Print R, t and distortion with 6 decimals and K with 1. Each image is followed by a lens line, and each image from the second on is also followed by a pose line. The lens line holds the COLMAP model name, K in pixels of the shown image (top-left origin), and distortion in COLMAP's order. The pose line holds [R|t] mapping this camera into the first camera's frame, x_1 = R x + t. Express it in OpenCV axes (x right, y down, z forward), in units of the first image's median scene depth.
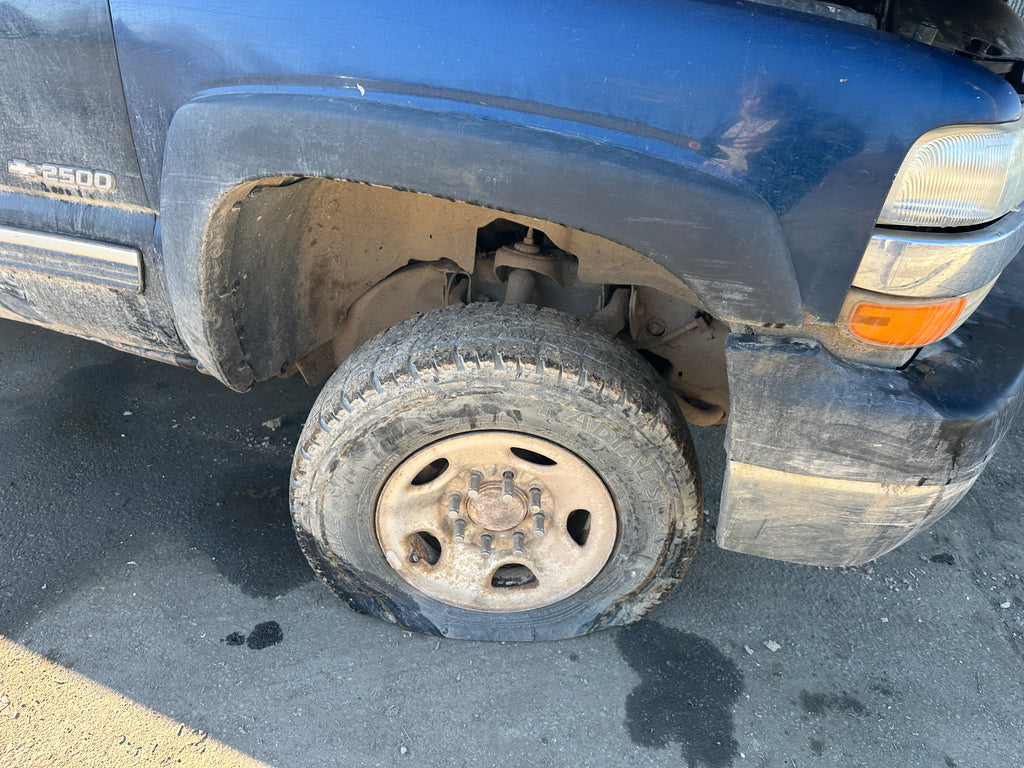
lens RADIAL K [[702.0, 0, 498.3], [0, 702.0, 383.7], [0, 0, 1]] dist [0.084070, -0.115427]
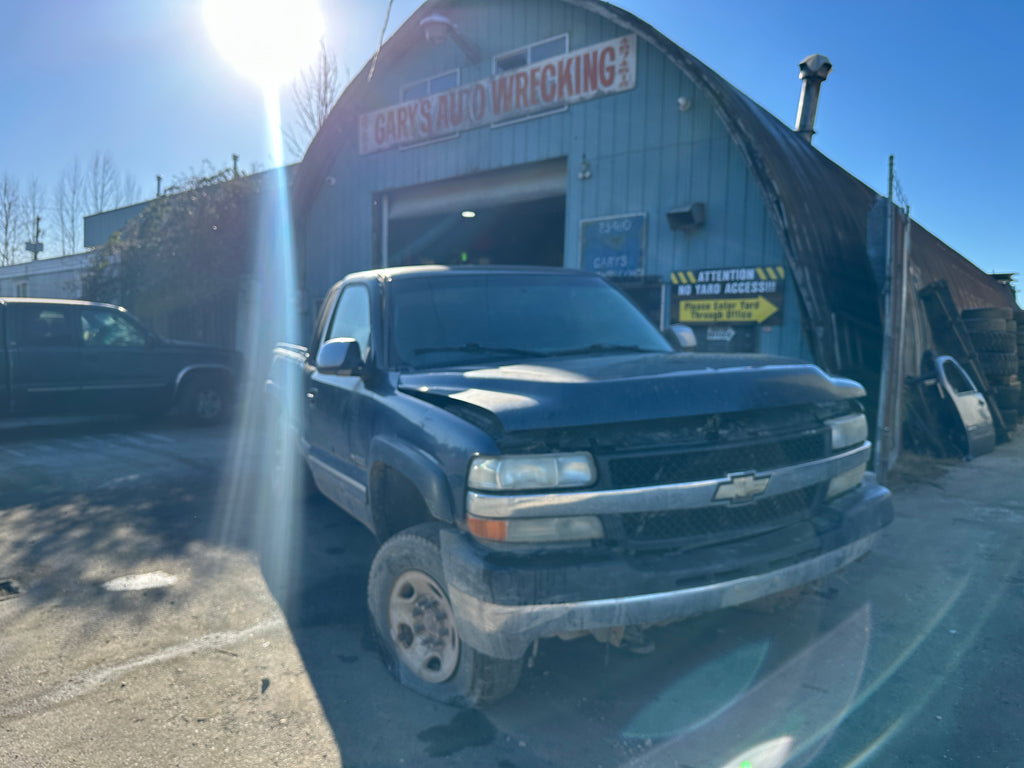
lens RADIAL K [[716.5, 0, 500.4], [0, 716.5, 384.5], [0, 0, 1]] dist [0.007508, -0.018581]
pose [[0.729280, 0.003970, -0.684204, 1.680115], [-0.324341, 0.882498, -0.340589, 0.225180], [0.602457, 0.470300, 0.644875, -0.622899]]
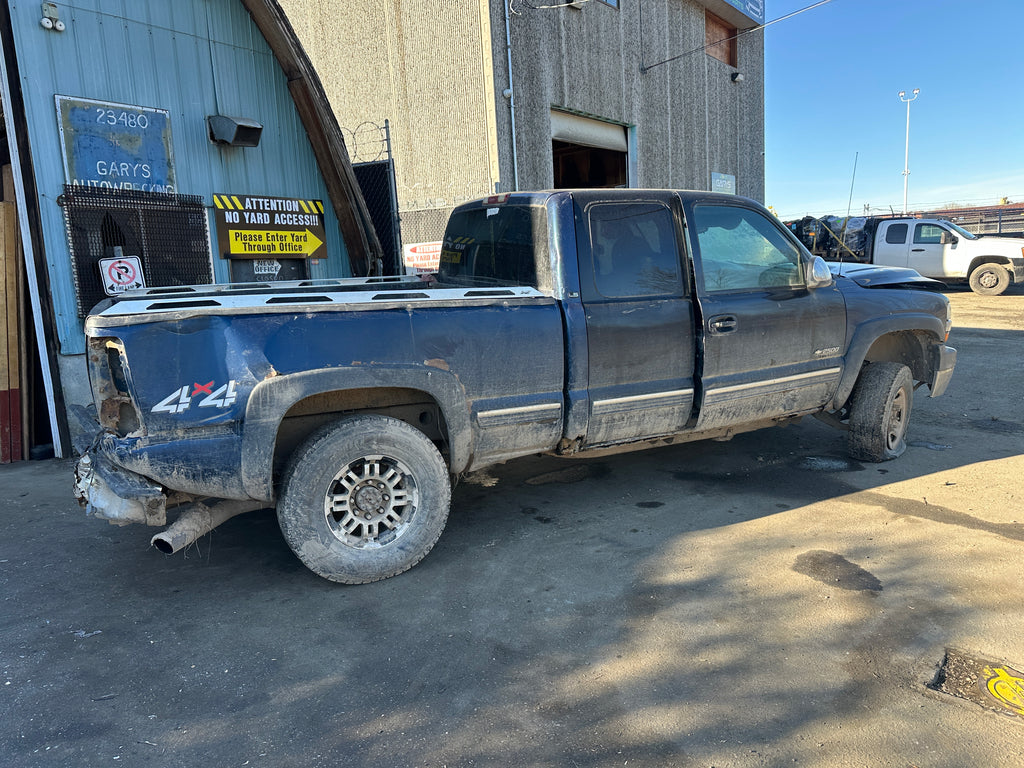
lens RADIAL K [[716.5, 0, 500.4], [0, 716.5, 384.5], [0, 0, 1]] dist [0.007508, -0.018581]
pose [[0.658103, -0.190024, 0.728555, -4.190702], [0.434763, 0.885917, -0.161653, -0.255408], [-0.614721, 0.423133, 0.665640, -0.350759]]
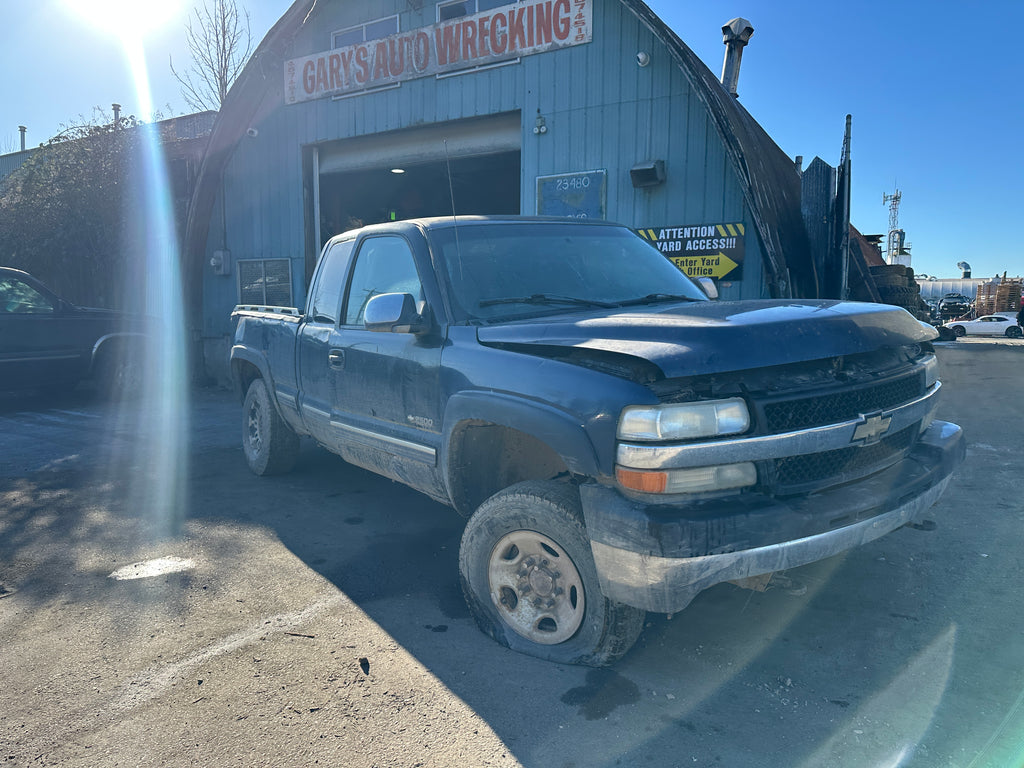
lens RADIAL K [[704.0, 0, 512.0], [0, 704.0, 384.0], [0, 0, 1]] dist [0.054236, -0.071930]
pose [[0.831976, 0.010546, -0.554712, 1.097306], [-0.240138, 0.908159, -0.342901, 0.394408], [0.500150, 0.418493, 0.758099, -0.865840]]
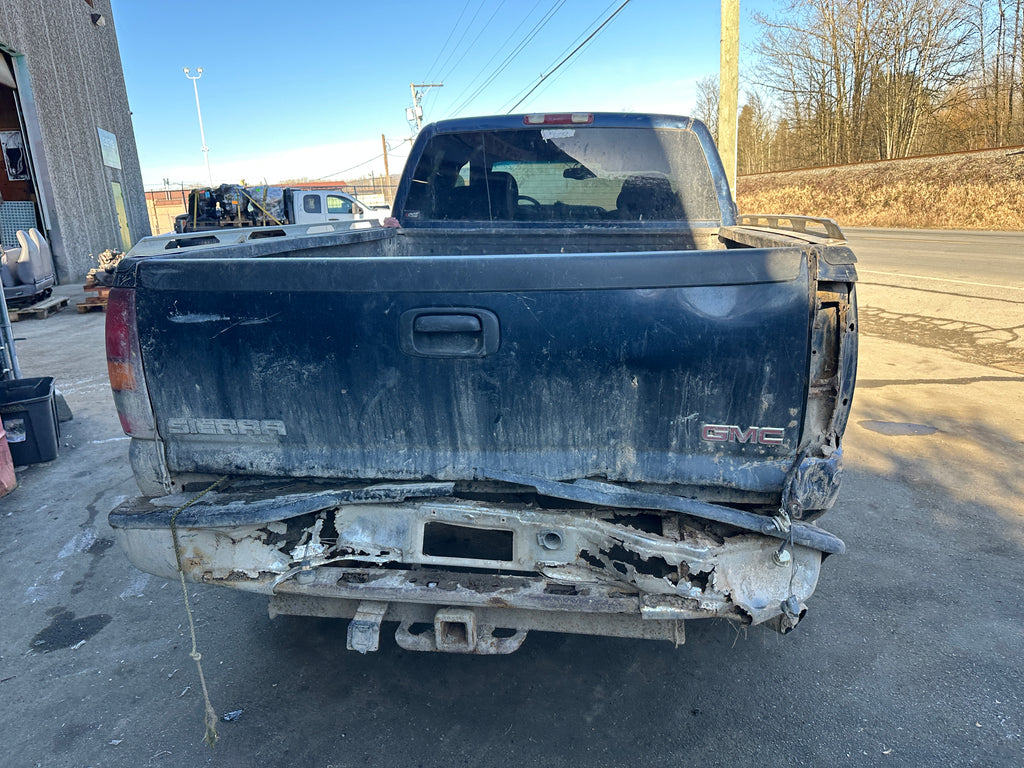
lens RADIAL K [[716.5, 0, 500.4], [0, 716.5, 384.5], [0, 0, 1]] dist [0.007508, -0.018581]
pose [[-0.230496, -0.259874, 0.937730, -4.406462], [0.517878, 0.783101, 0.344317, -1.892020], [-0.823817, 0.564994, -0.045919, 2.491804]]
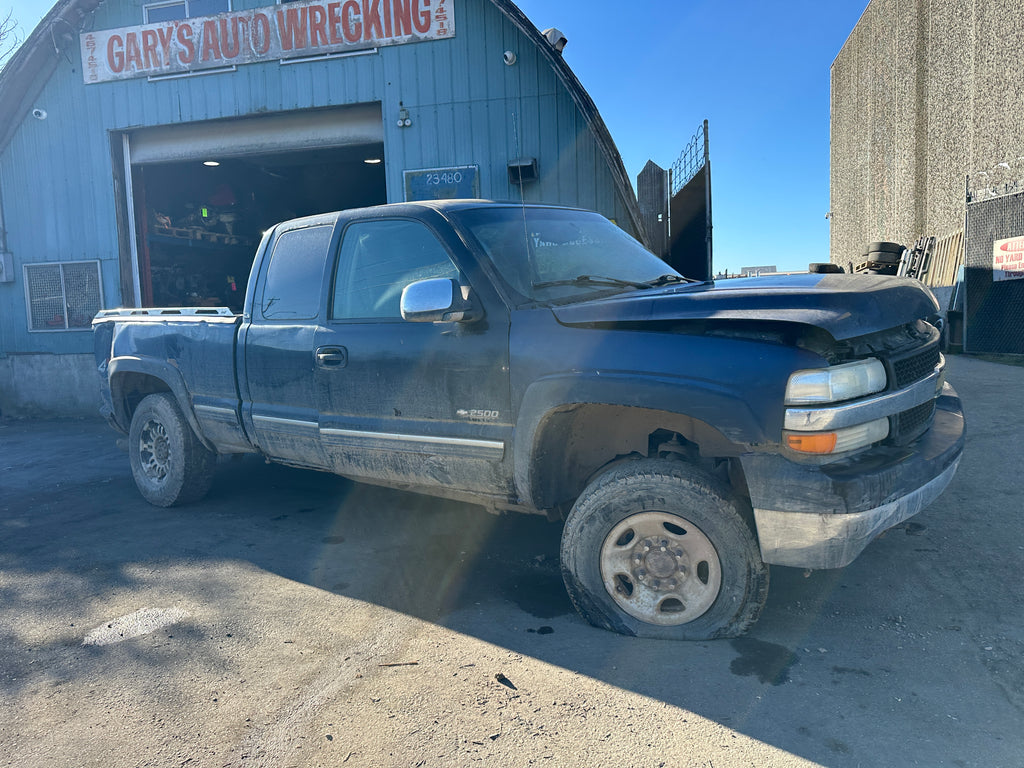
lens RADIAL K [[707.2, 0, 506.4], [0, 707.2, 376.0], [0, 0, 1]] dist [0.036501, -0.046076]
pose [[0.958286, -0.057916, -0.279881, 0.180653], [-0.063429, 0.911740, -0.405841, 0.560004], [0.278684, 0.406664, 0.870034, -1.131745]]
